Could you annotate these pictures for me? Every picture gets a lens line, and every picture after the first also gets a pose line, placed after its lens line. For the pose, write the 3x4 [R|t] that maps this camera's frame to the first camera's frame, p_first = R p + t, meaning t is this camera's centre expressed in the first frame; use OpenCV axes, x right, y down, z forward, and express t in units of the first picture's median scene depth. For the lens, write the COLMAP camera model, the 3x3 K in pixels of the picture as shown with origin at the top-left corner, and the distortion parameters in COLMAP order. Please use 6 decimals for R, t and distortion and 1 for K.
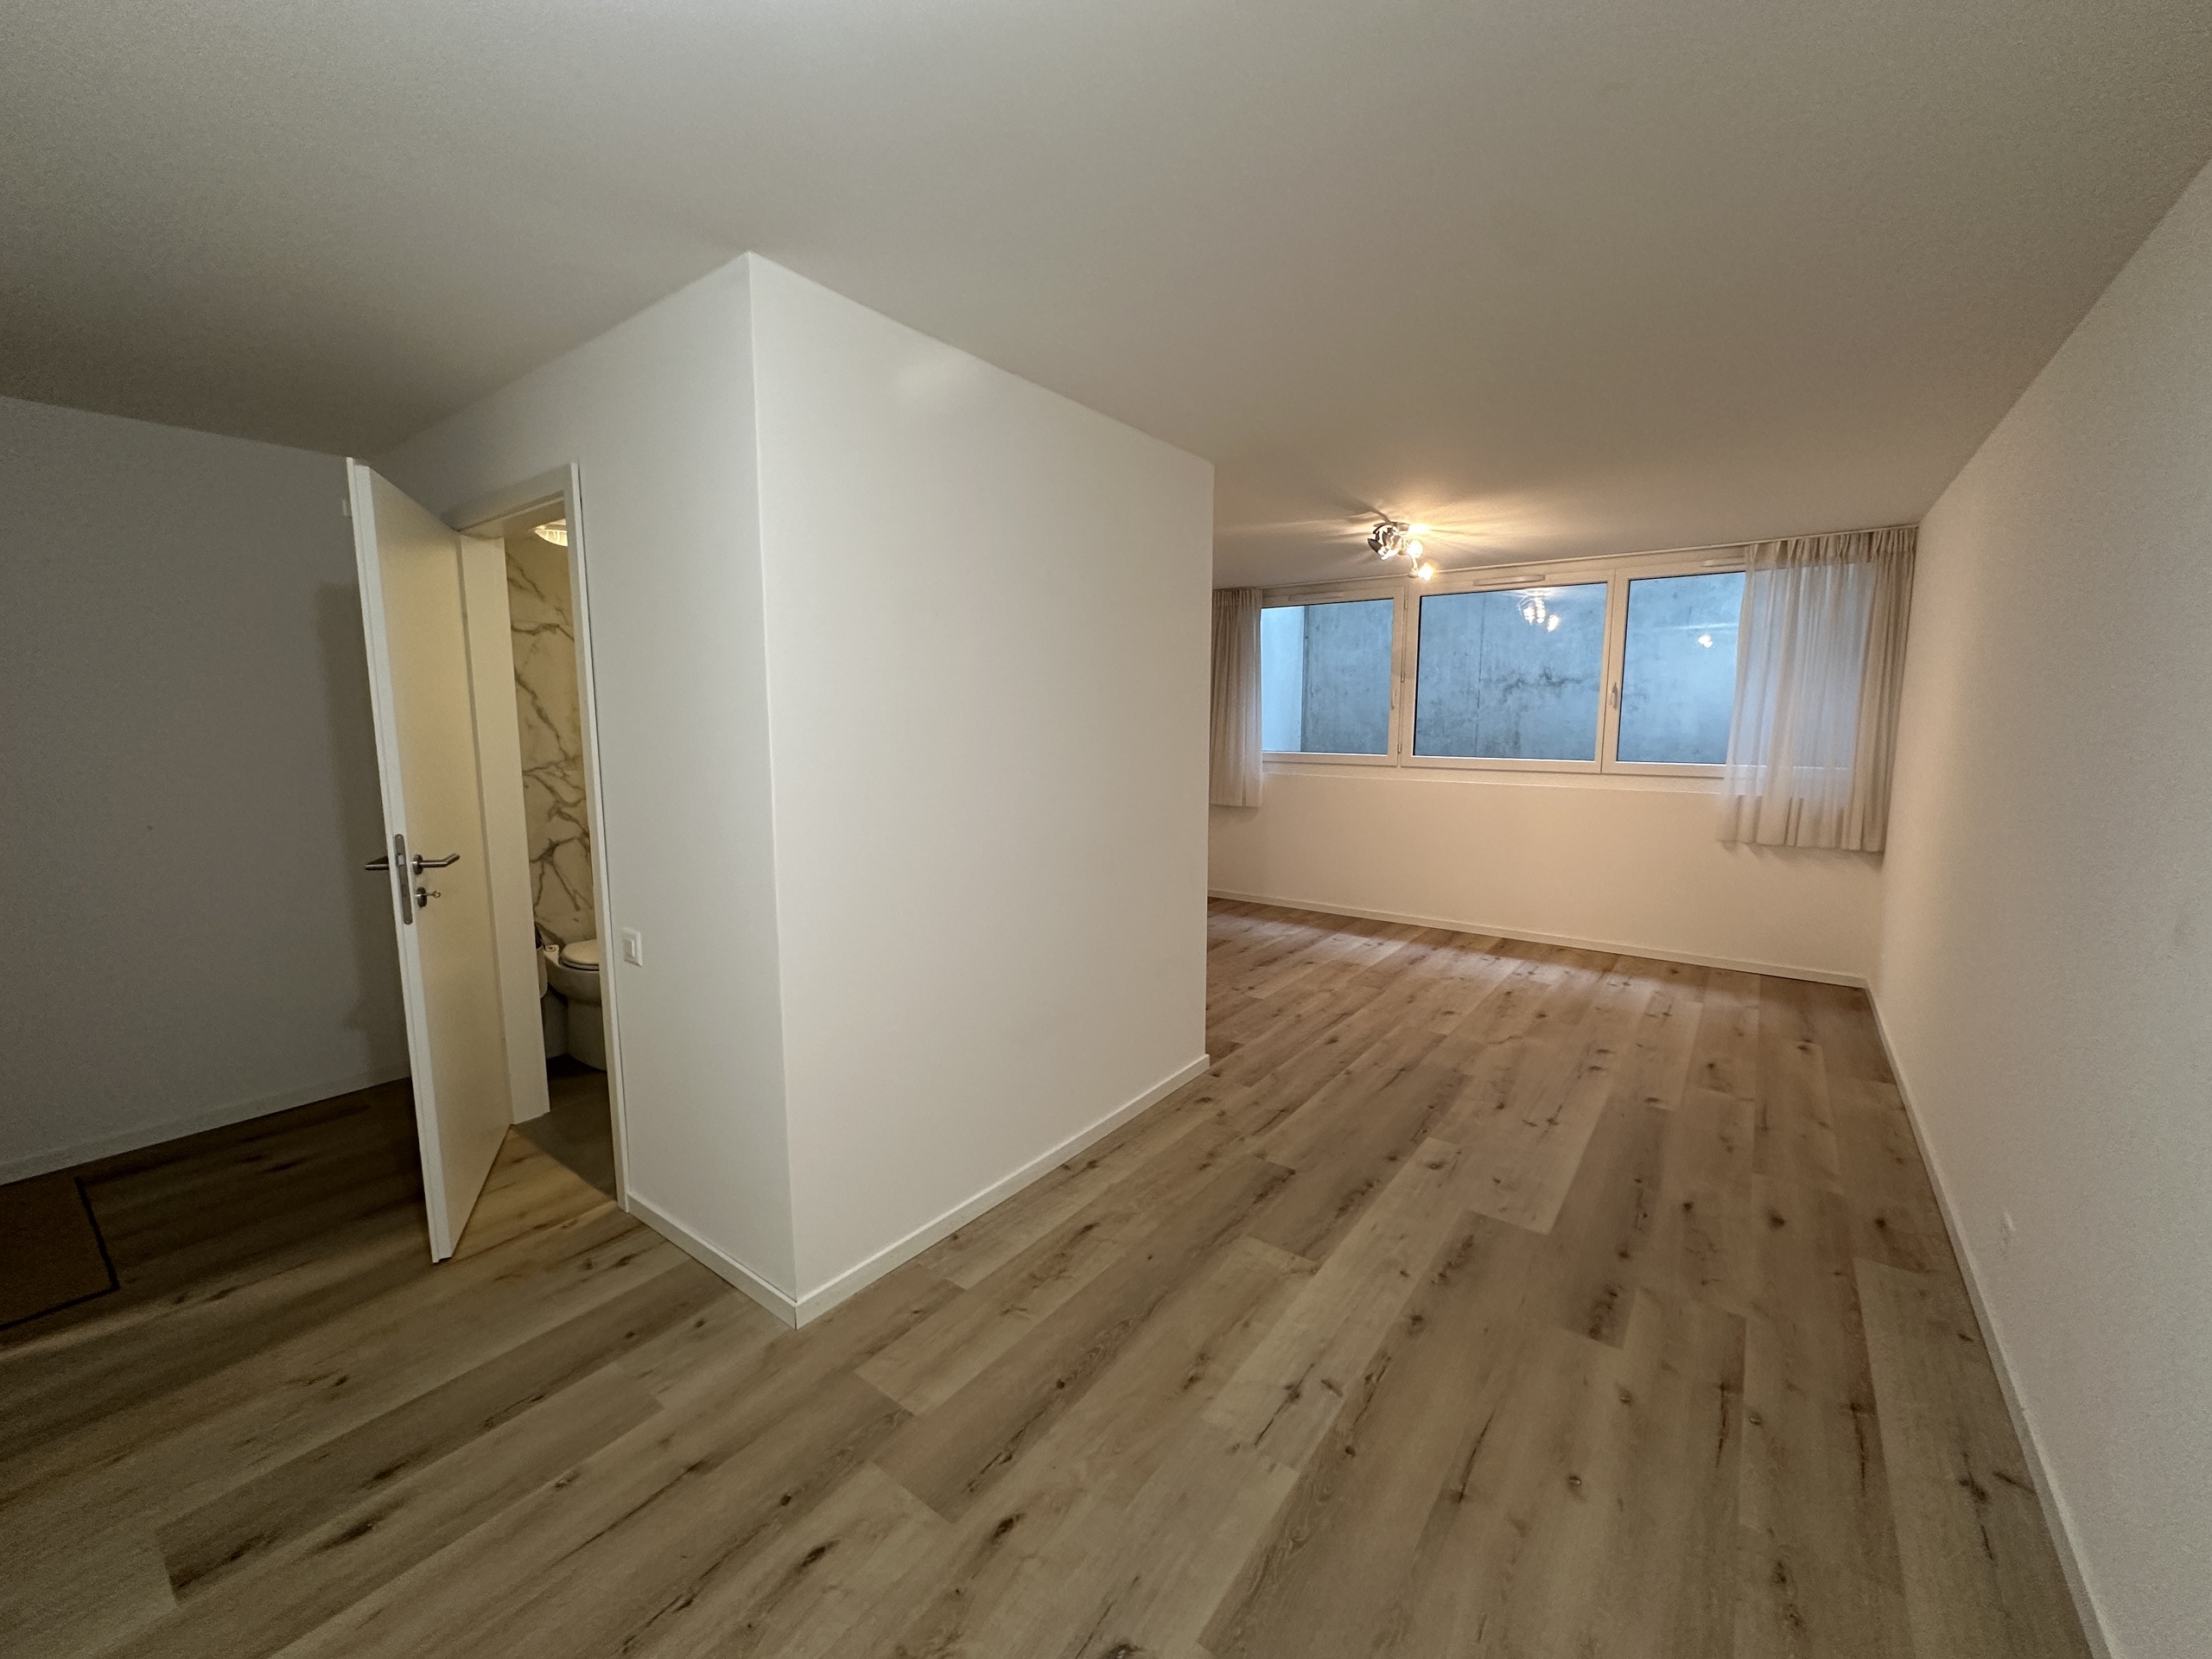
lens RADIAL K [[886.5, 0, 1106.0], [0, 886.5, 827.1], [0, 0, 1]] dist [0.000497, 0.000018]
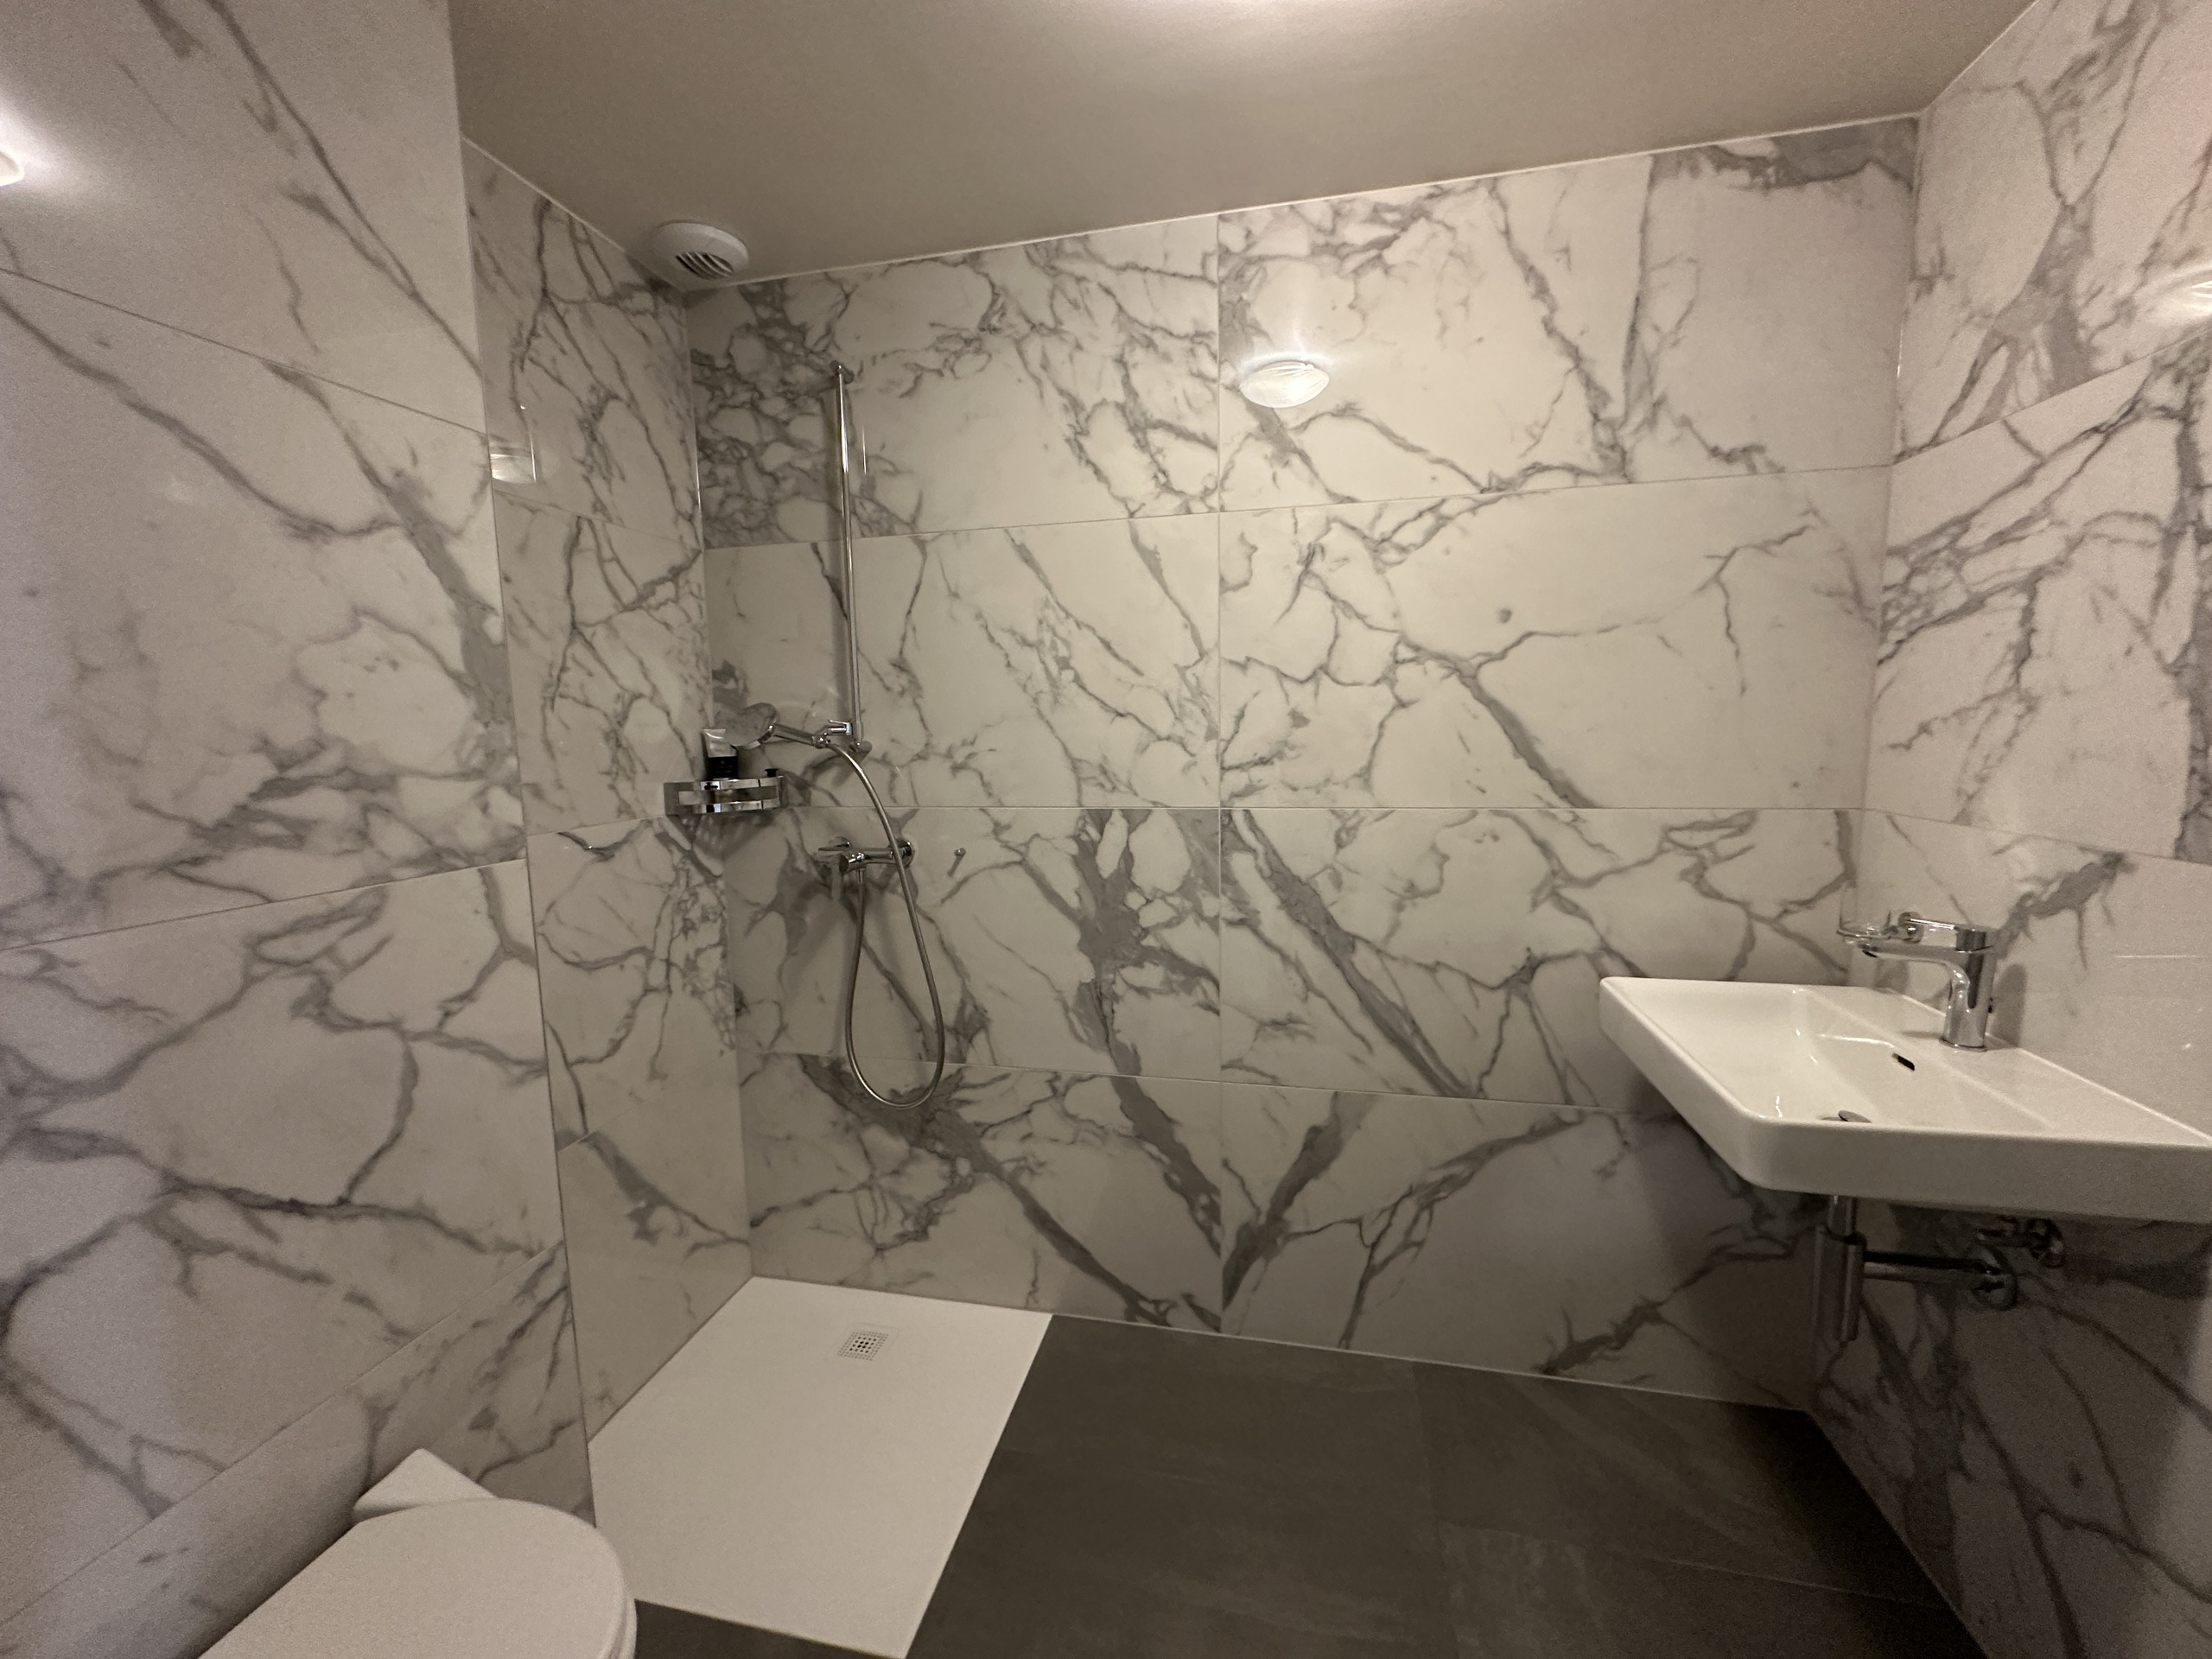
lens RADIAL K [[886.5, 0, 1109.8], [0, 886.5, 829.2], [0, 0, 1]] dist [0.000497, 0.000018]
pose [[0.415992, 0.109029, -0.902808, -0.289394], [-0.097274, 0.992425, 0.075030, -0.065354], [0.904150, 0.056608, 0.423447, 0.579943]]
